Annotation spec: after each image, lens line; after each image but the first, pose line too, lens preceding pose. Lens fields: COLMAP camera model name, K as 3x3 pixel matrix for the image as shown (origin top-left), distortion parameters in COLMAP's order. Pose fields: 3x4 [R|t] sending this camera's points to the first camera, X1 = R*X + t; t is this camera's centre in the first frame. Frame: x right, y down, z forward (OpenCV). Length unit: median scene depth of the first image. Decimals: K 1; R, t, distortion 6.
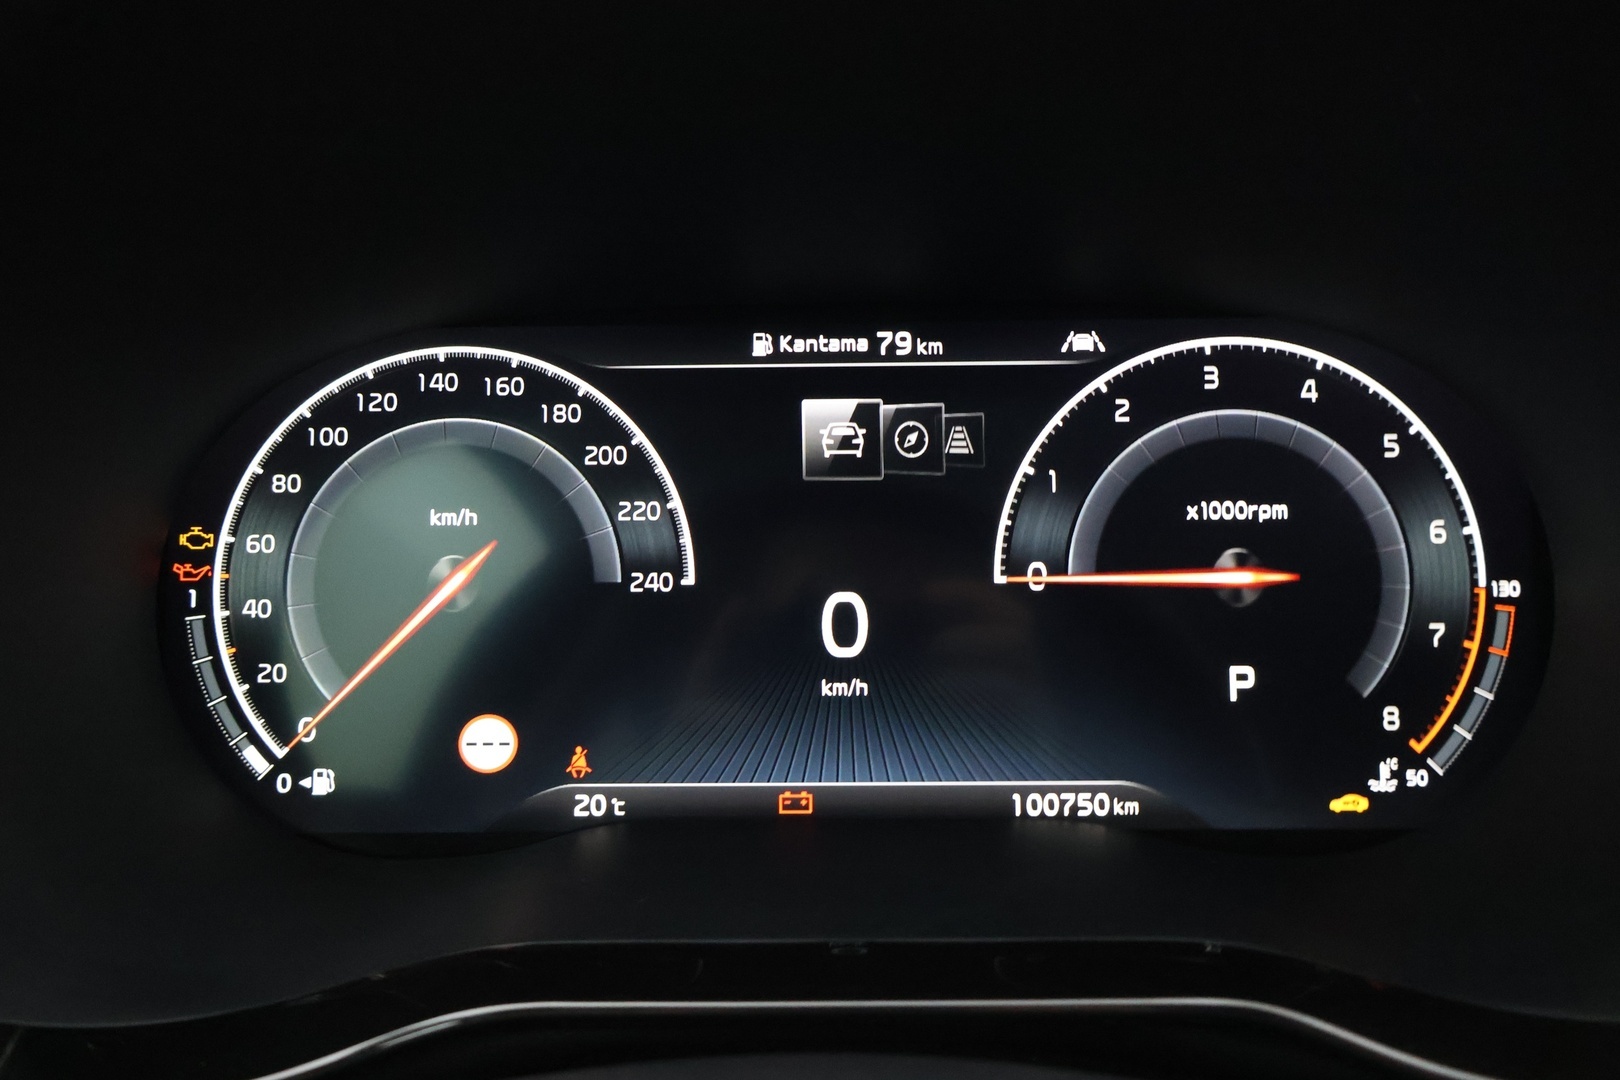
lens RADIAL K [[1427.8, 0, 806.5], [0, 1427.8, 543.9], [0, 0, 1]] dist [0.009790, 0.017910]
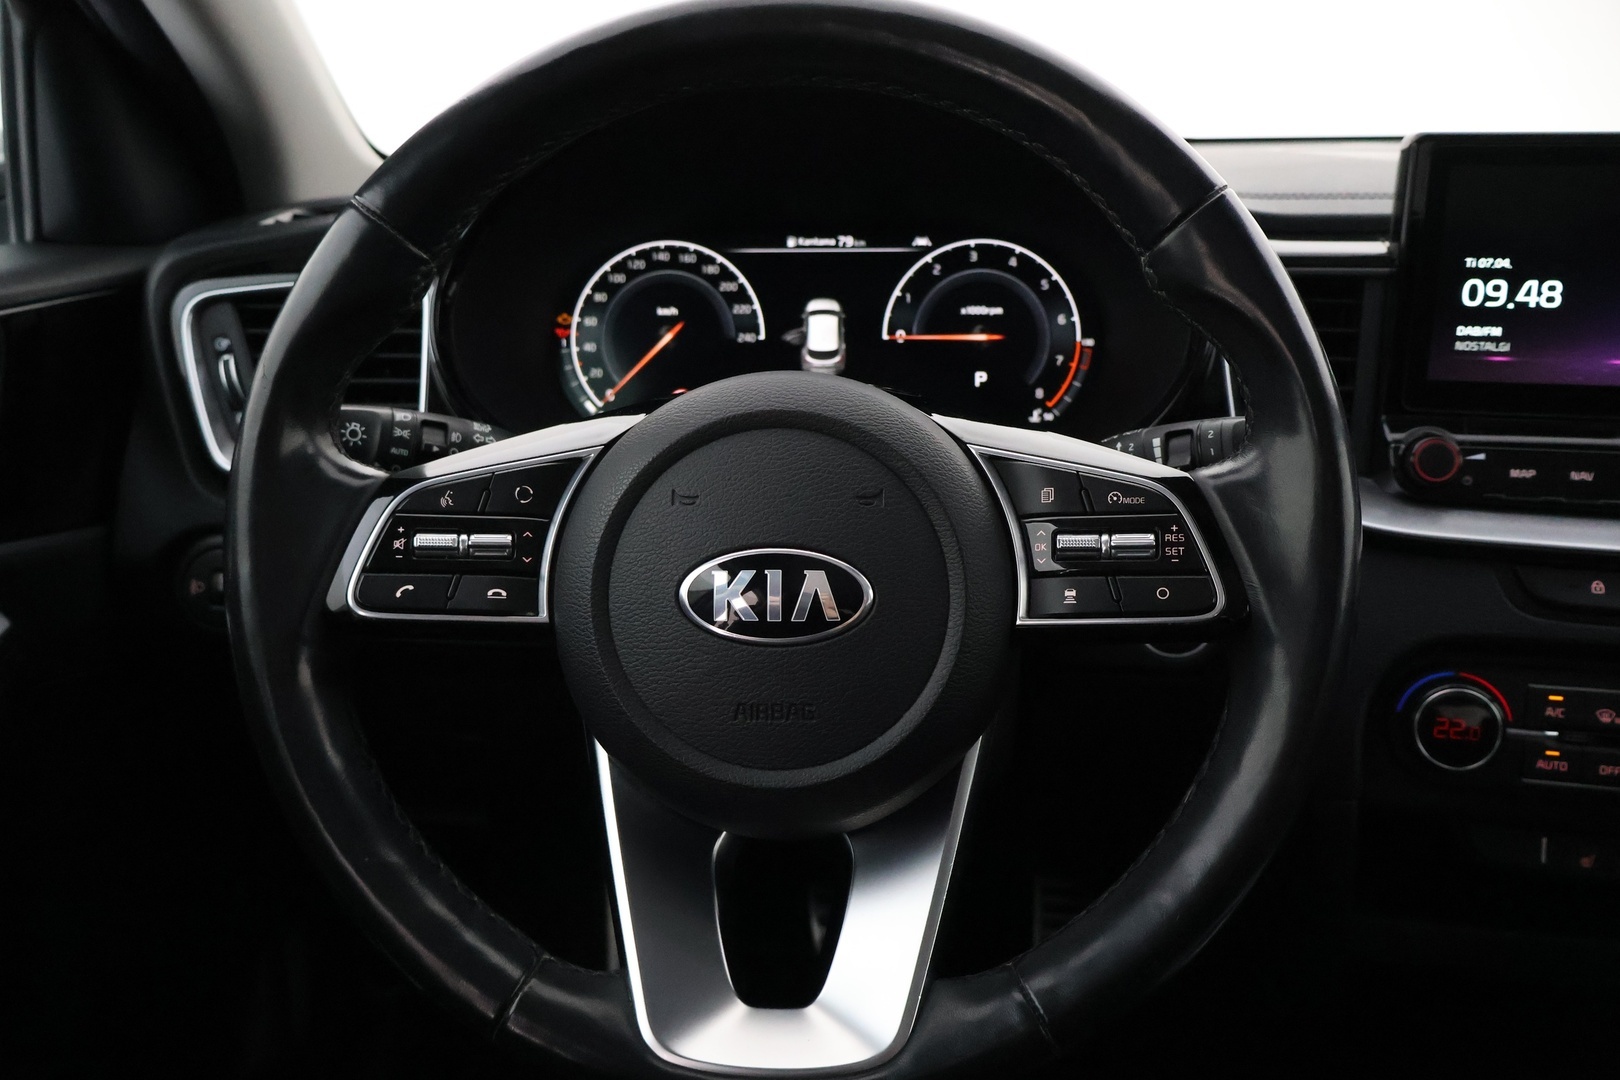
lens RADIAL K [[1427.8, 0, 813.2], [0, 1427.8, 531.9], [0, 0, 1]] dist [0.009790, 0.017910]
pose [[0.999703, 0.010388, -0.022066, 0.066465], [-0.008910, 0.997776, 0.066052, 0.198793], [0.022703, -0.065836, 0.997572, -1.507421]]
